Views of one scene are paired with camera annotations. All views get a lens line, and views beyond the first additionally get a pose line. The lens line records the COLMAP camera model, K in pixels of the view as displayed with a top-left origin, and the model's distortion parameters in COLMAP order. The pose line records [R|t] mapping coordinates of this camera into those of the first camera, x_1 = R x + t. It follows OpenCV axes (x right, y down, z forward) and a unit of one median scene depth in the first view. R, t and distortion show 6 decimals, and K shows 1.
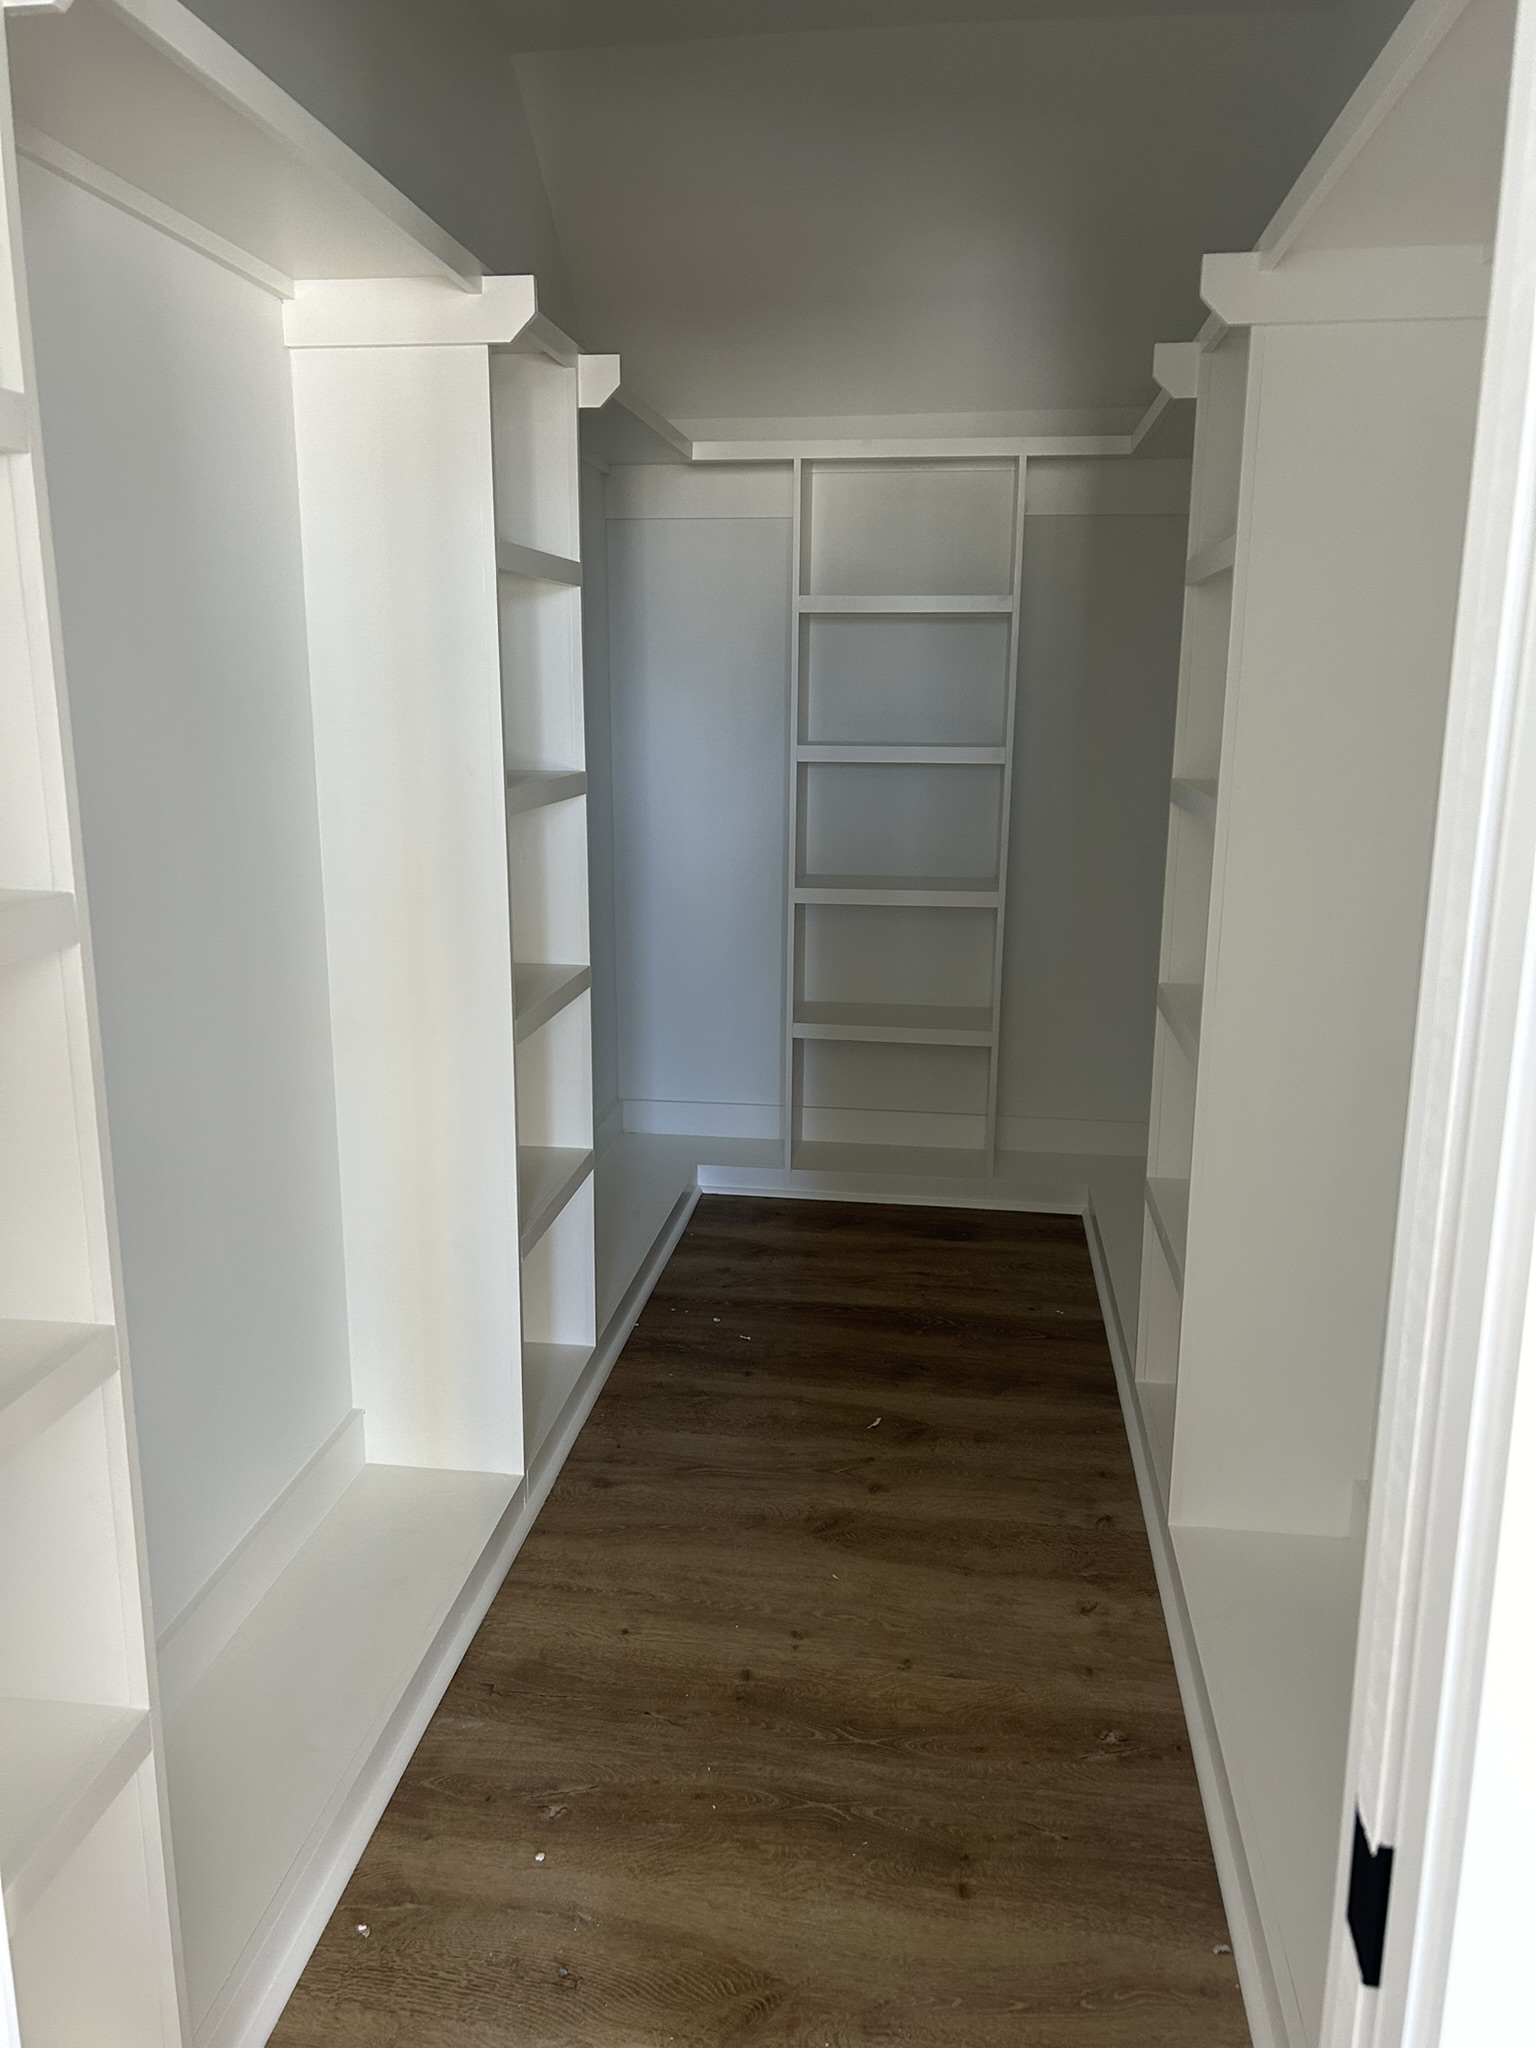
lens RADIAL K [[1544.9, 0, 765.1], [0, 1544.9, 1024.9], [0, 0, 1]] dist [0.054324, -0.061140]
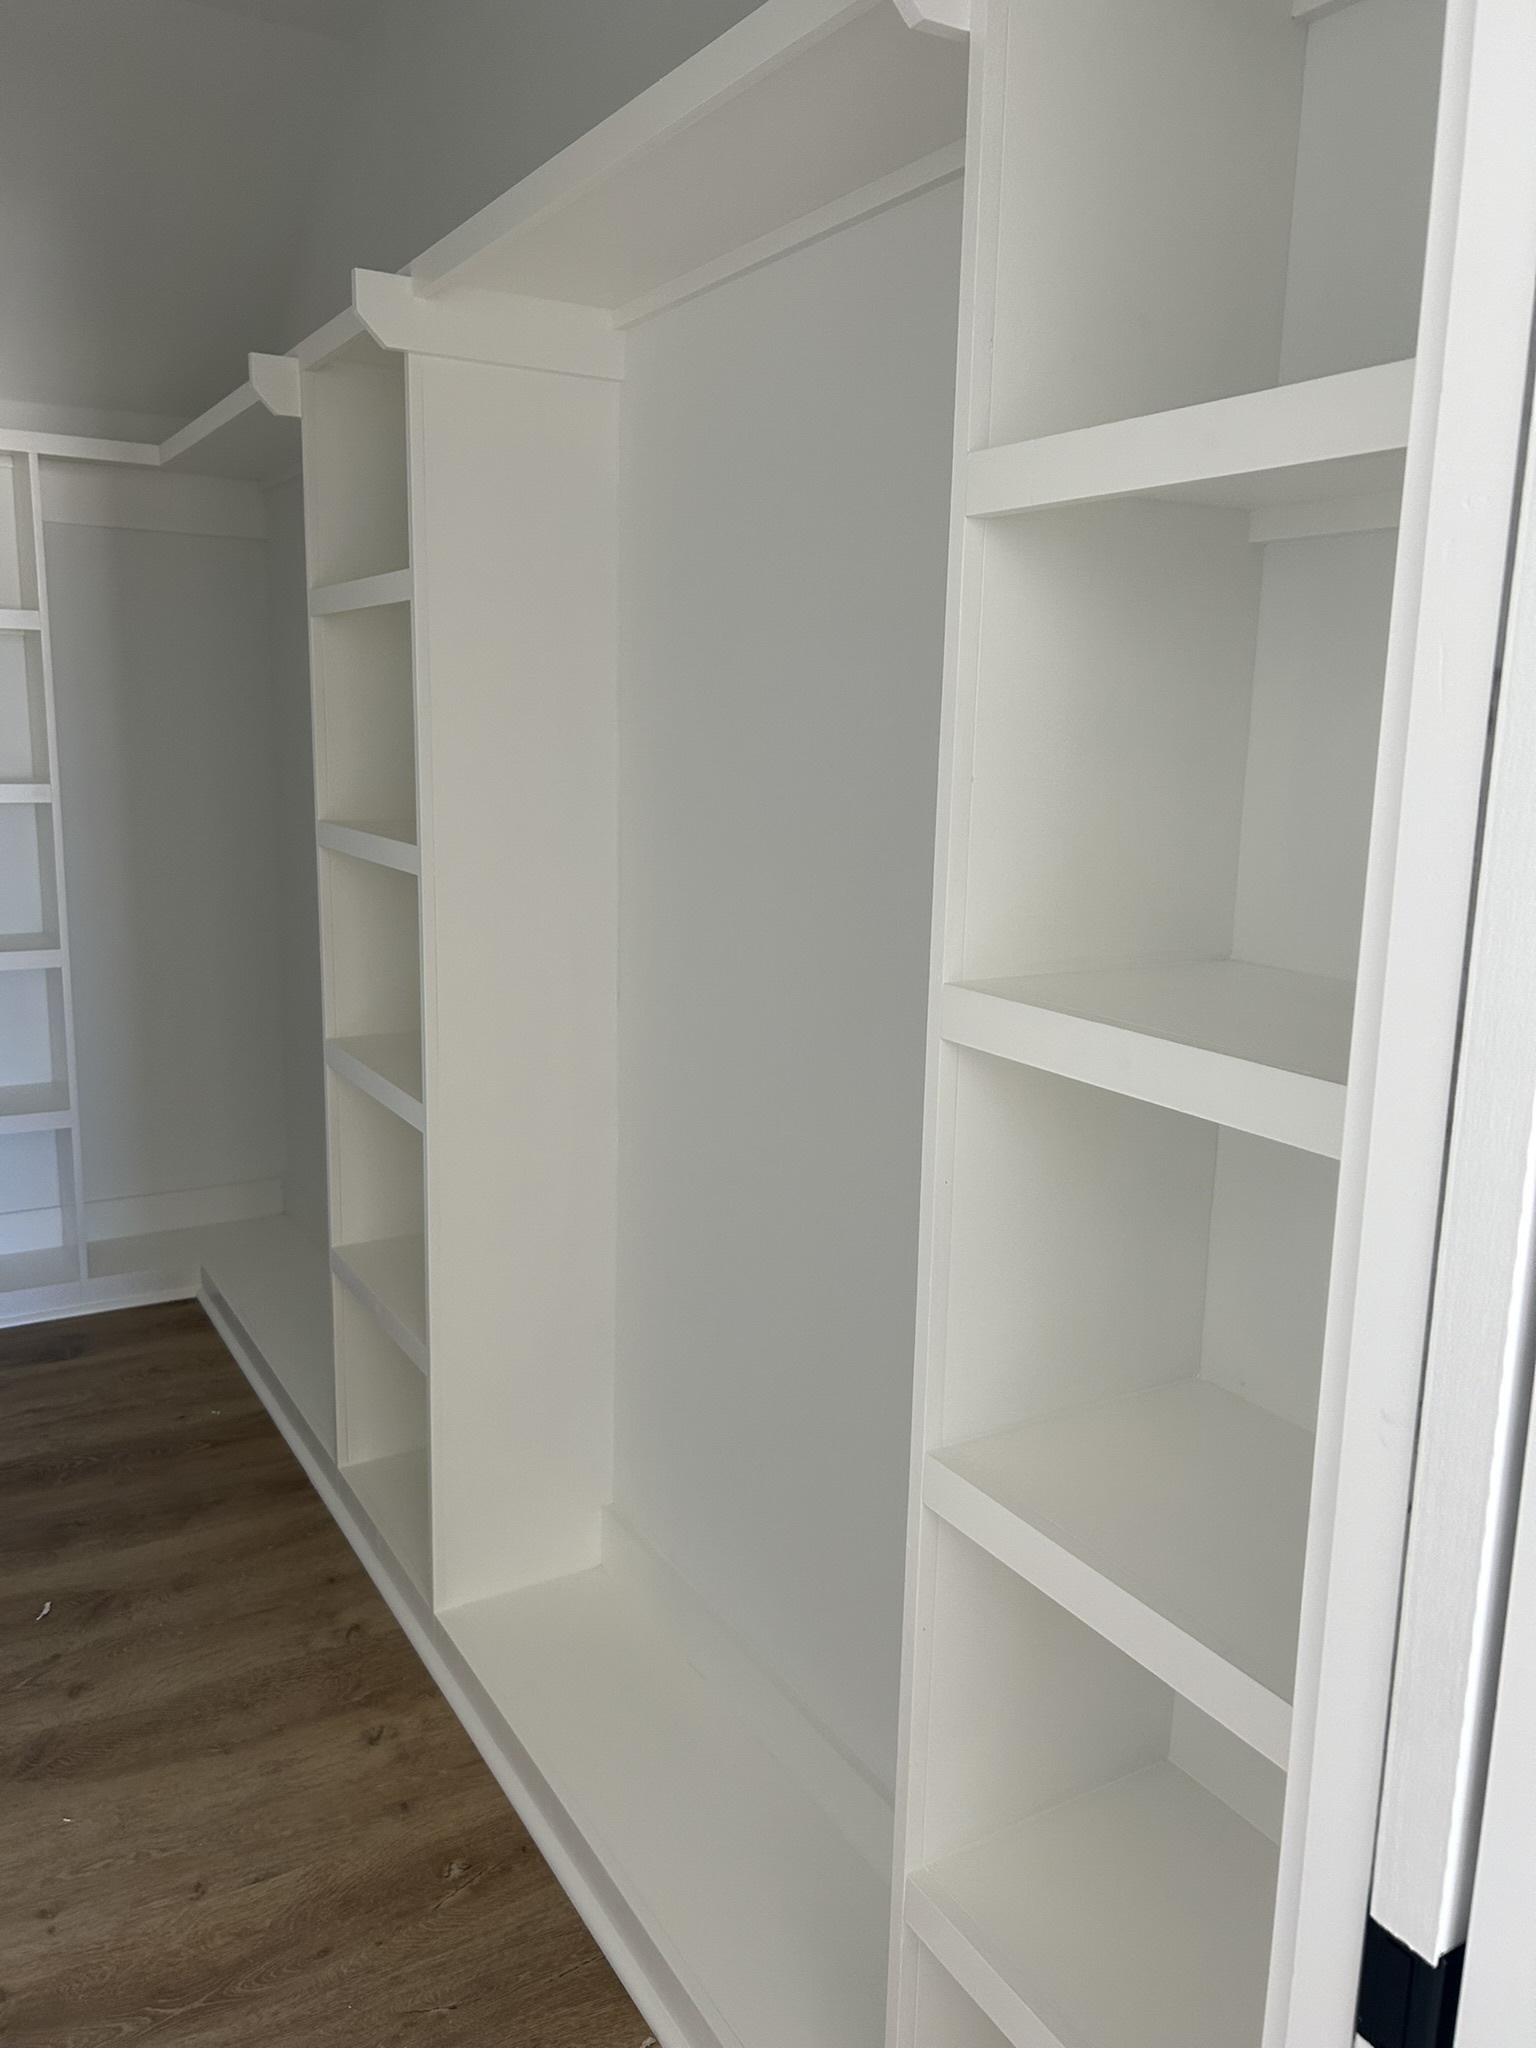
lens RADIAL K [[1544.9, 0, 760.5], [0, 1544.9, 1016.3], [0, 0, 1]] dist [0.054324, -0.061140]
pose [[0.787759, -0.105535, 0.606876, -0.119478], [0.118376, 0.992787, 0.018987, -0.031293], [-0.604503, 0.056883, 0.794570, 0.114857]]
